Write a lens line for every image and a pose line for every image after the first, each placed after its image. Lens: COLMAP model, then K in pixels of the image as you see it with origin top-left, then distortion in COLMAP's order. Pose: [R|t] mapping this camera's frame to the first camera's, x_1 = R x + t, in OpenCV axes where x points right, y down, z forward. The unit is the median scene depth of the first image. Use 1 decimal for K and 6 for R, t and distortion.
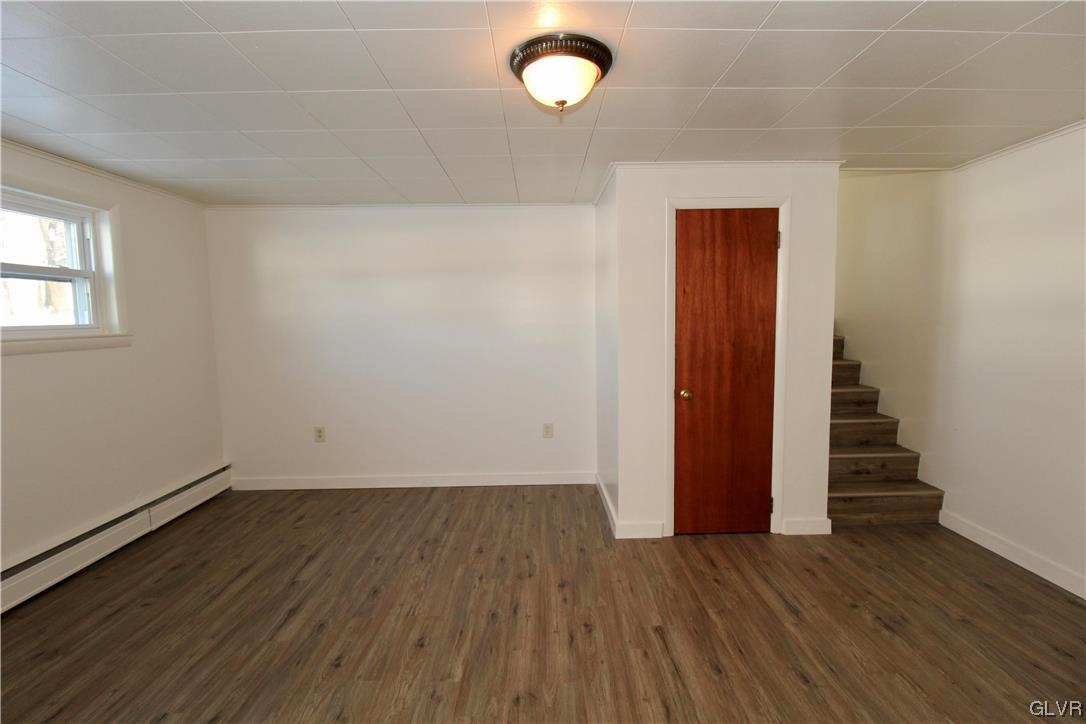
lens RADIAL K [[510.7, 0, 549.1], [0, 510.7, 362.2], [0, 0, 1]] dist [0.000799, -0.011380]
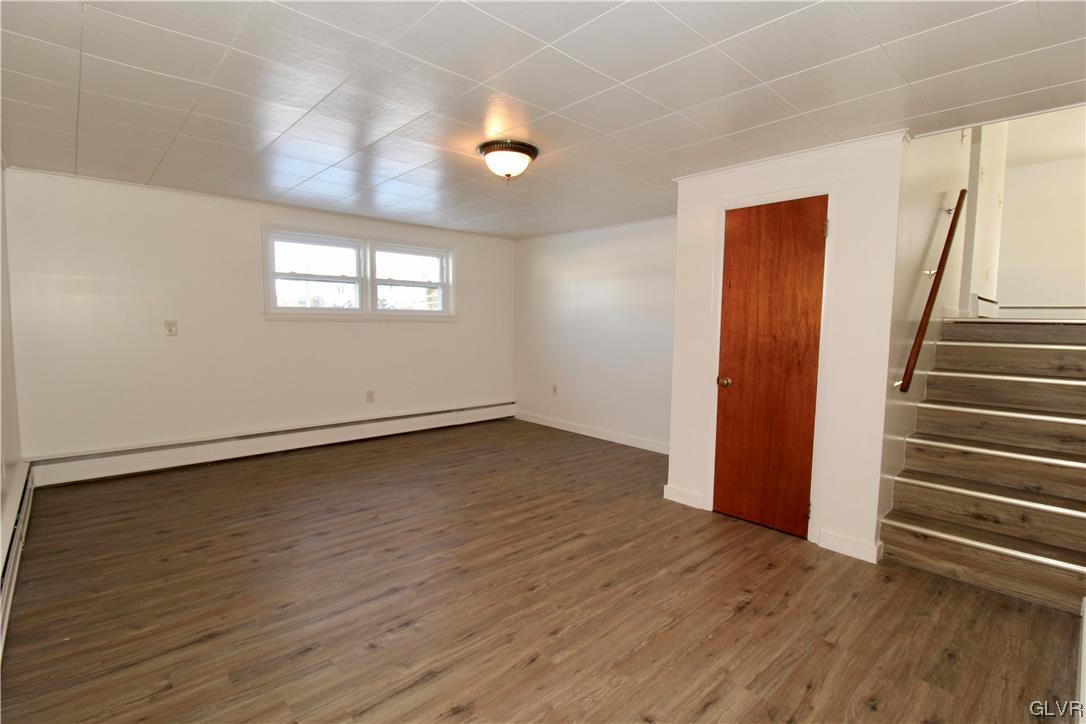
lens RADIAL K [[510.7, 0, 546.7], [0, 510.7, 360.8], [0, 0, 1]] dist [0.000799, -0.011380]
pose [[0.664277, 0.084289, -0.742719, 0.821516], [-0.090908, 0.995356, 0.031652, 0.020341], [0.741938, 0.046493, 0.668855, 0.000026]]
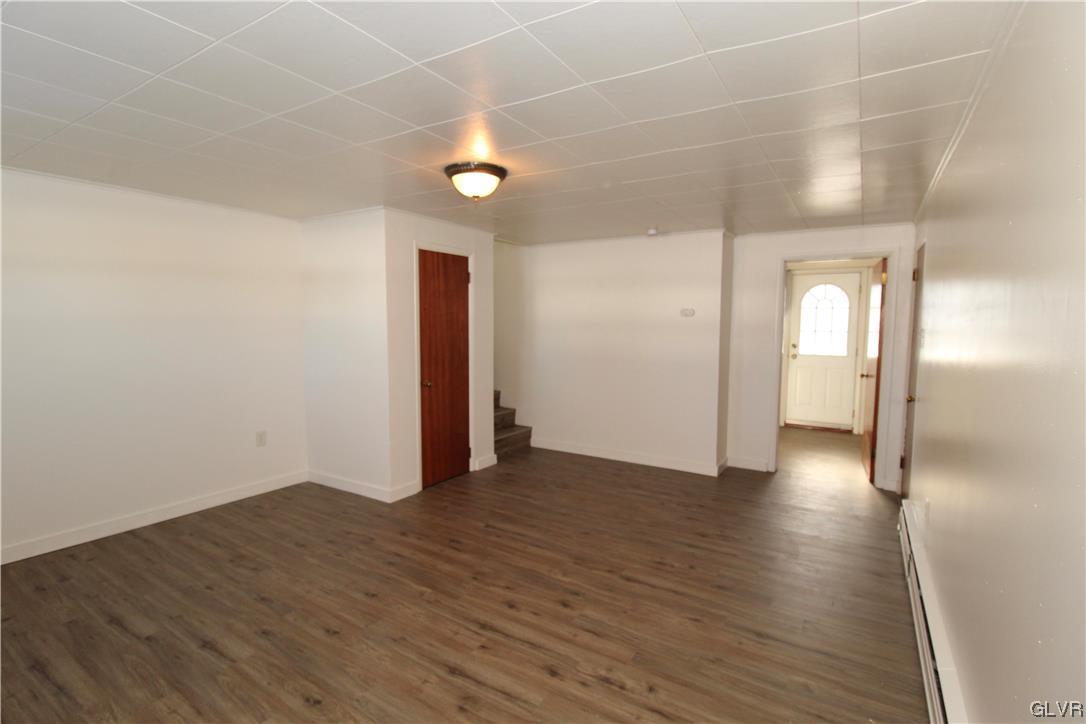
lens RADIAL K [[510.7, 0, 553.7], [0, 510.7, 365.3], [0, 0, 1]] dist [0.000799, -0.011380]
pose [[0.536836, -0.052845, 0.842030, -0.715789], [0.058908, 0.997948, 0.025074, -0.000732], [-0.841627, 0.036142, 0.538848, -0.030010]]
